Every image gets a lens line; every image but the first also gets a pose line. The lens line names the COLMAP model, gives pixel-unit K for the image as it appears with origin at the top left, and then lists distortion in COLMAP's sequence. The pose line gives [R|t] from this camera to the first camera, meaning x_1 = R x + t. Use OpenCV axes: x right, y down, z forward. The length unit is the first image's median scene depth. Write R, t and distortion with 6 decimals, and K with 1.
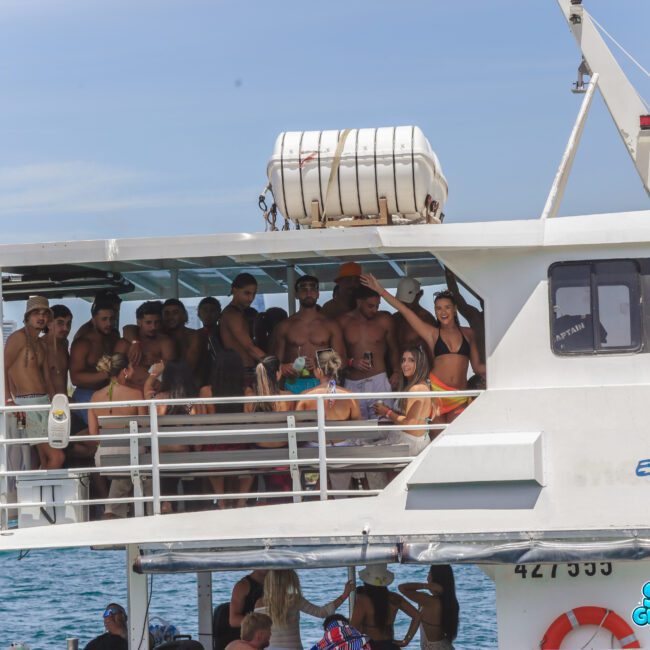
lens RADIAL K [[2406.5, 0, 325.0], [0, 2406.5, 325.0], [0, 0, 1]] dist [0.216841, 0.740678]
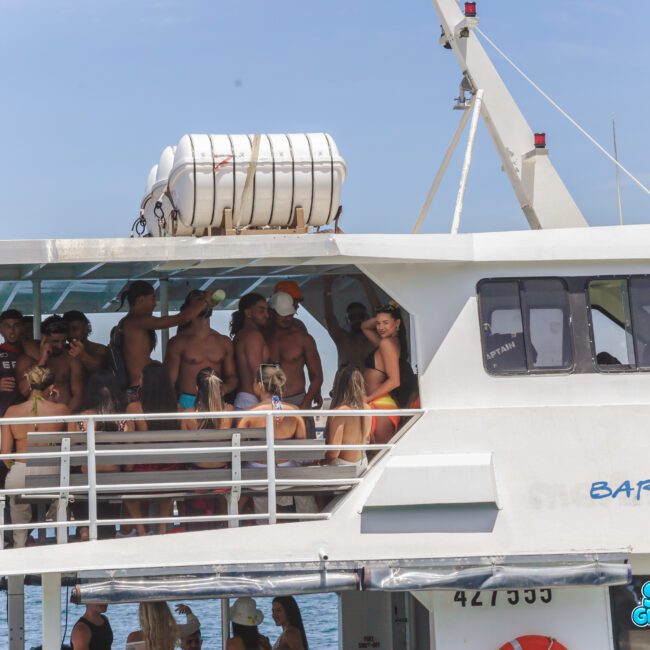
lens RADIAL K [[2406.5, 0, 325.0], [0, 2406.5, 325.0], [0, 0, 1]] dist [0.216841, 0.740678]
pose [[0.970393, 0.020100, 0.240695, -0.204090], [-0.014140, 0.999550, -0.026465, 0.019595], [-0.241119, 0.022278, 0.970240, 0.083395]]
